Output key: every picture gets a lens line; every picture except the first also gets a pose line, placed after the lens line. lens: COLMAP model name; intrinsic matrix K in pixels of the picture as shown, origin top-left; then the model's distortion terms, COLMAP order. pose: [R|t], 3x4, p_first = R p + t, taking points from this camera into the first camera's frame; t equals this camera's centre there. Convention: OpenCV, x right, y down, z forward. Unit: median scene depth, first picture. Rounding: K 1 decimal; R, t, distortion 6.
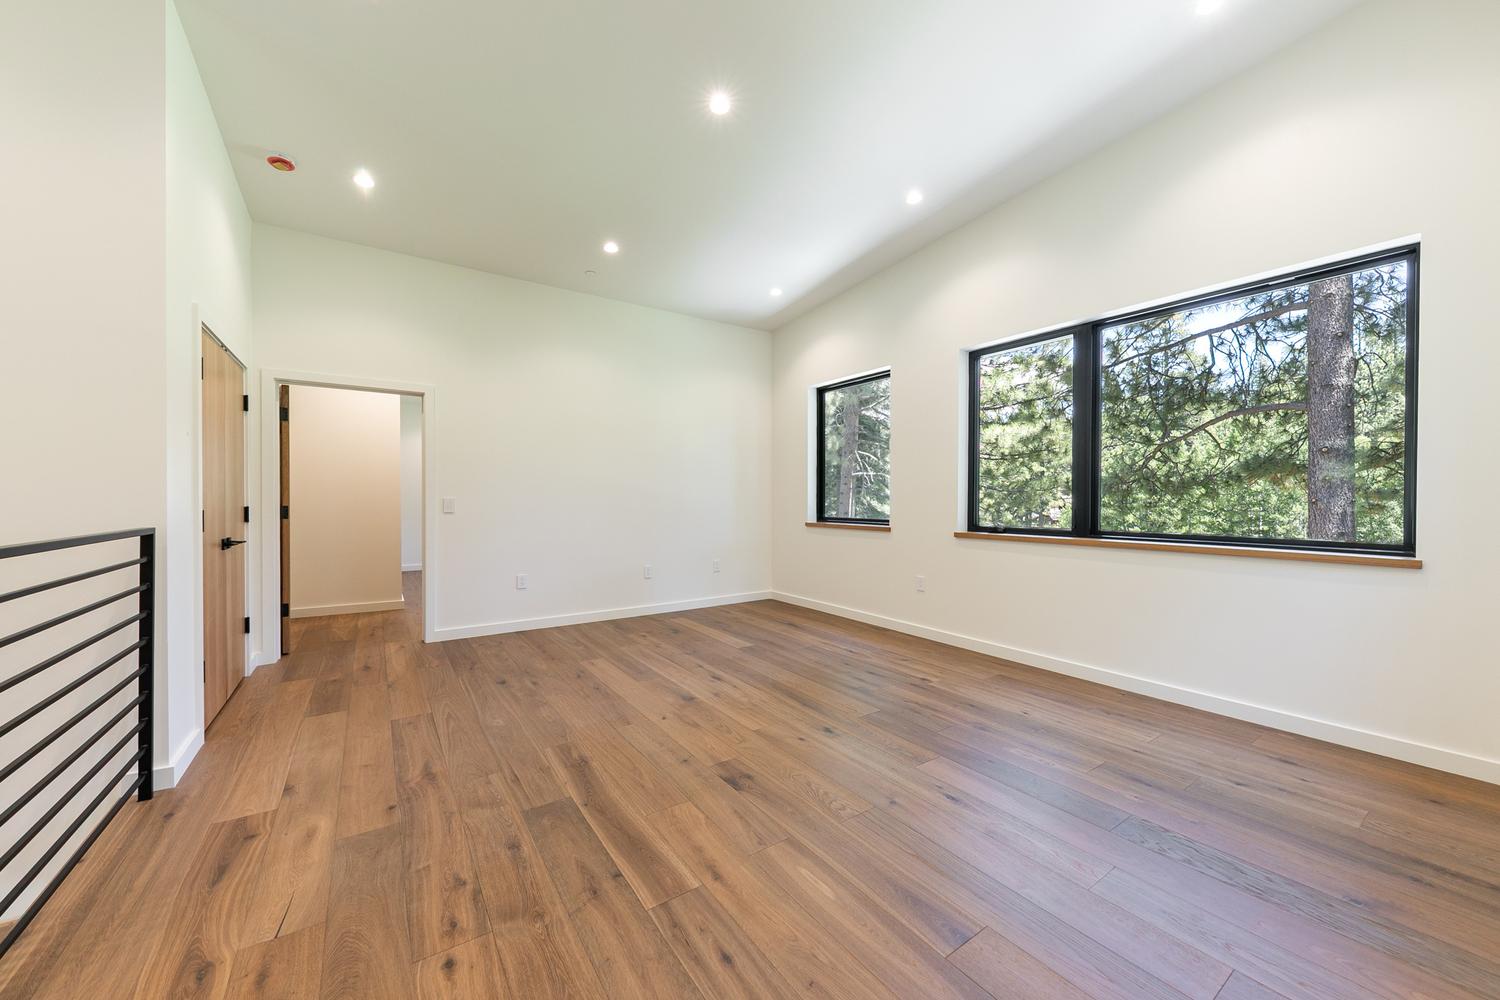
lens RADIAL K [[557.1, 0, 763.4], [0, 557.1, 498.1], [0, 0, 1]] dist [0.000171, -0.002259]
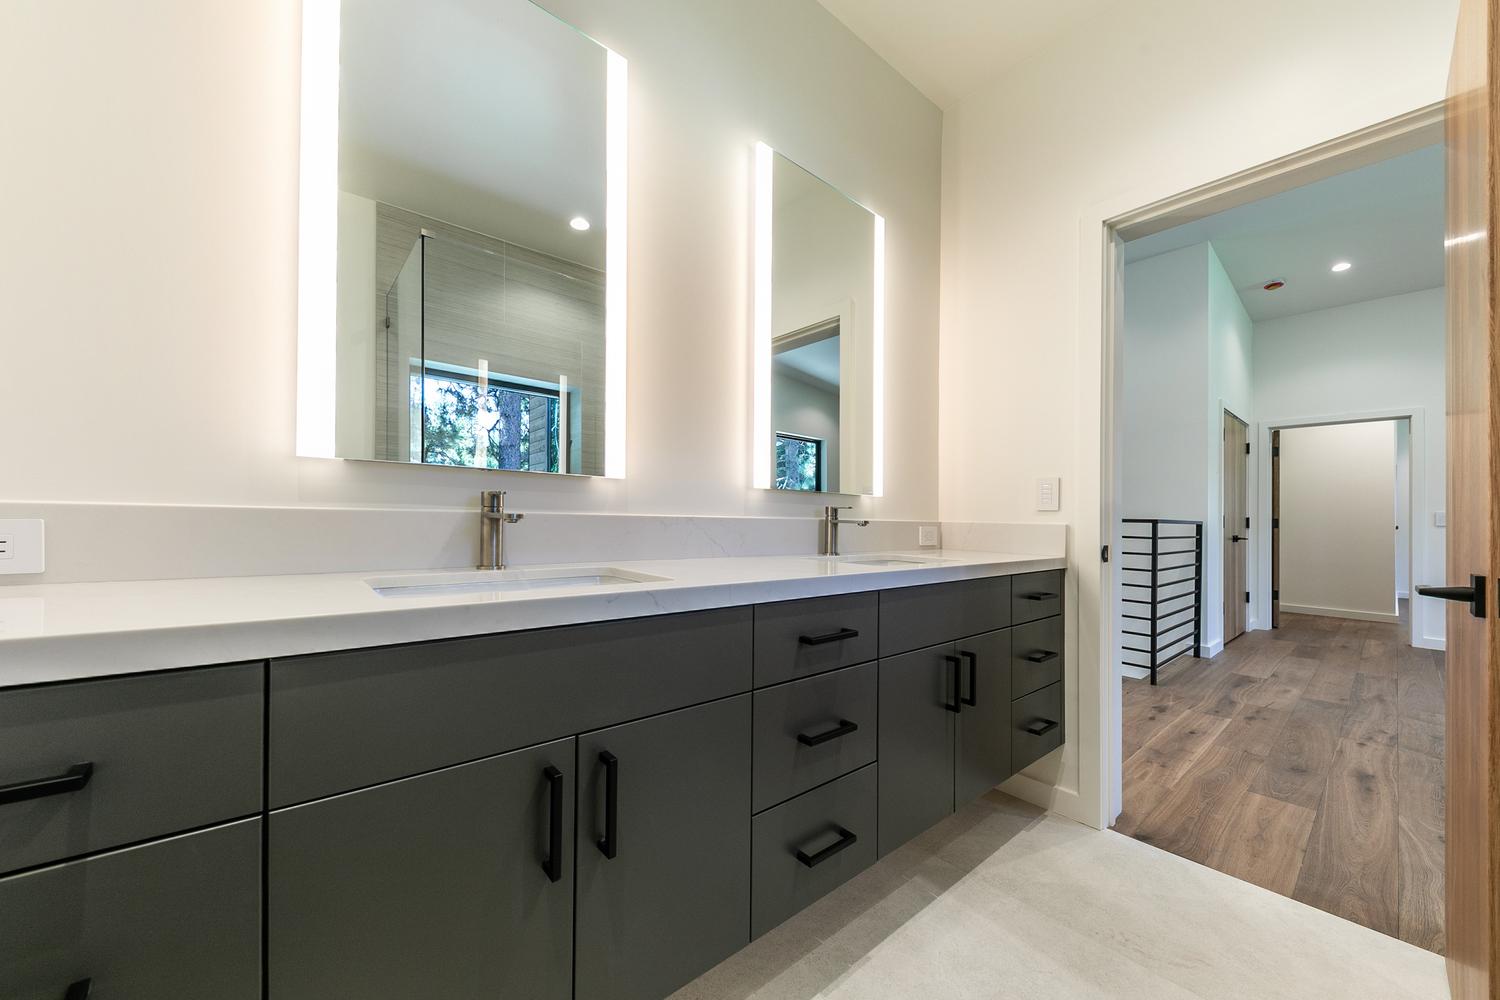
lens RADIAL K [[557.1, 0, 715.4], [0, 557.1, 503.9], [0, 0, 1]] dist [0.000171, -0.002259]
pose [[0.066861, -0.020251, -0.997557, 0.526516], [-0.028201, 0.999356, -0.022177, 0.059254], [0.997364, 0.029615, 0.066247, -0.595241]]
